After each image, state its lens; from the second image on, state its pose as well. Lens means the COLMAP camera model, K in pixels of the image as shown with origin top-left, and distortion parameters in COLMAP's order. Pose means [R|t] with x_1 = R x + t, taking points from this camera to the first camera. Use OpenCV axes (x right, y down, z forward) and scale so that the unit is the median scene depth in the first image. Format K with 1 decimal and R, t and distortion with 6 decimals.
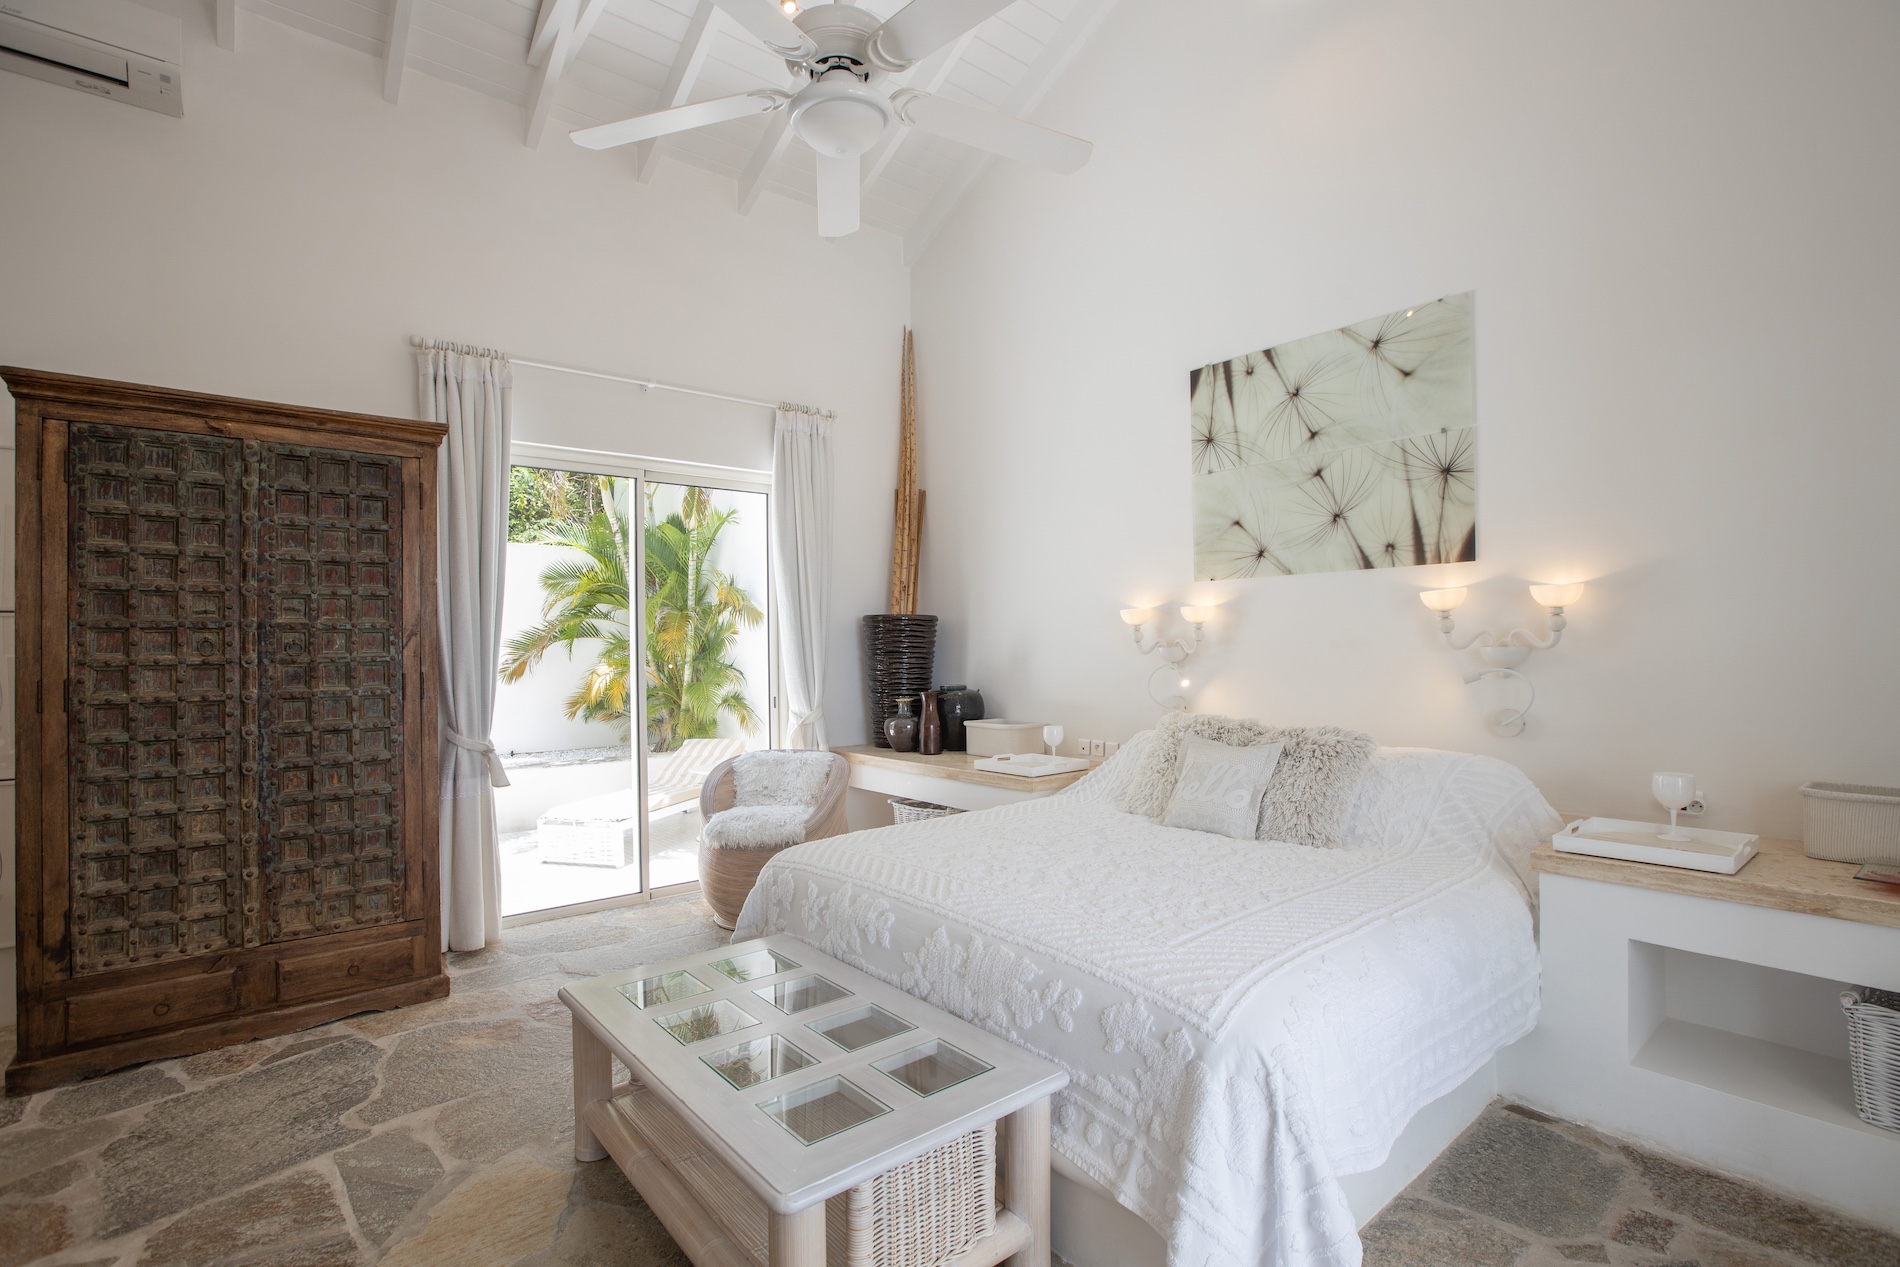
lens RADIAL K [[896.4, 0, 951.6], [0, 896.4, 642.3], [0, 0, 1]] dist [-0.030226, -0.000312]
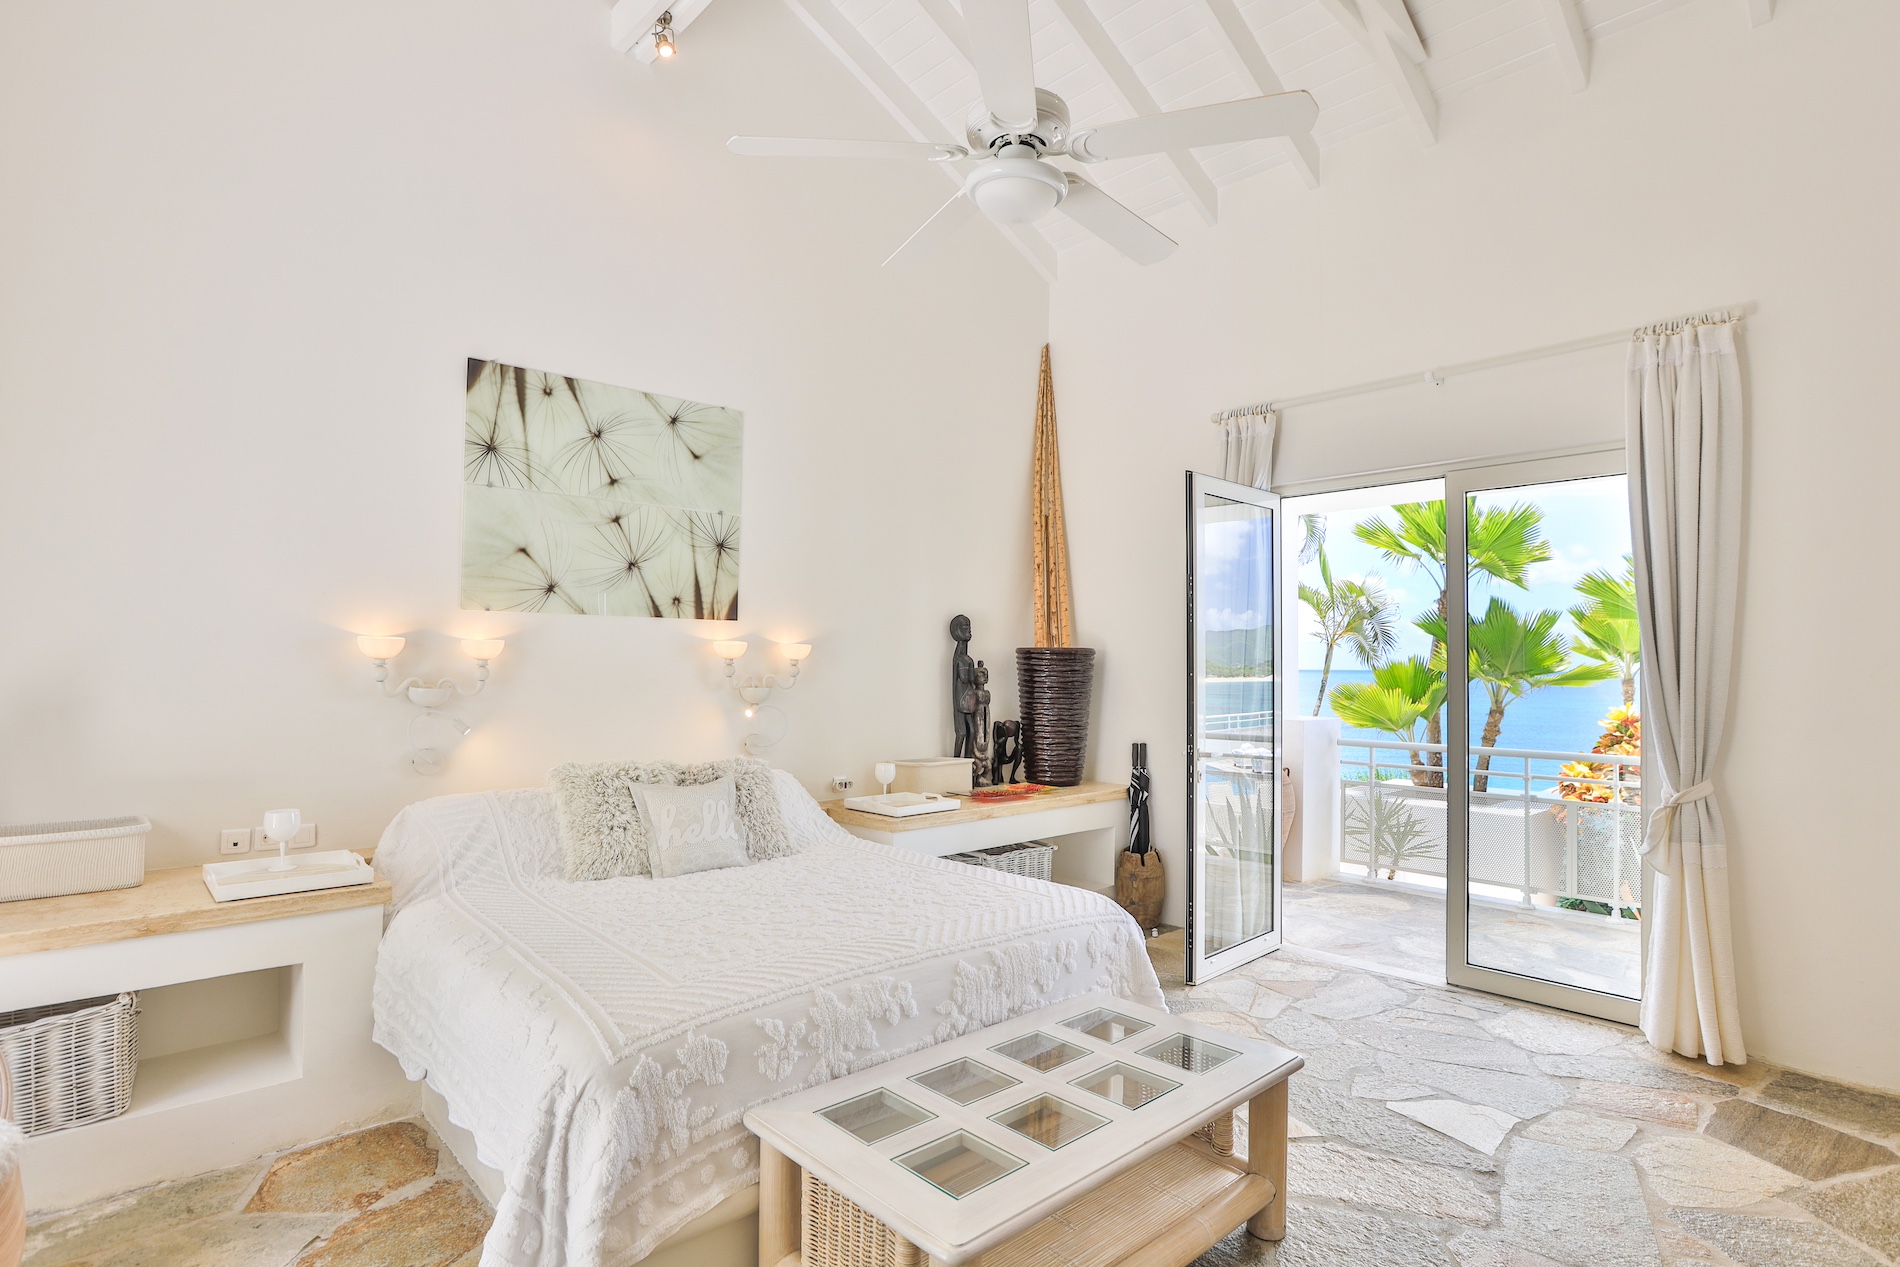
lens RADIAL K [[968.1, 0, 951.2], [0, 968.1, 643.2], [0, 0, 1]] dist [-0.002933, 0.001309]
pose [[-0.040294, 0.032288, 0.998666, -0.736485], [-0.011998, 0.999390, -0.032795, -0.014263], [-0.999116, -0.013304, -0.039882, 0.663893]]
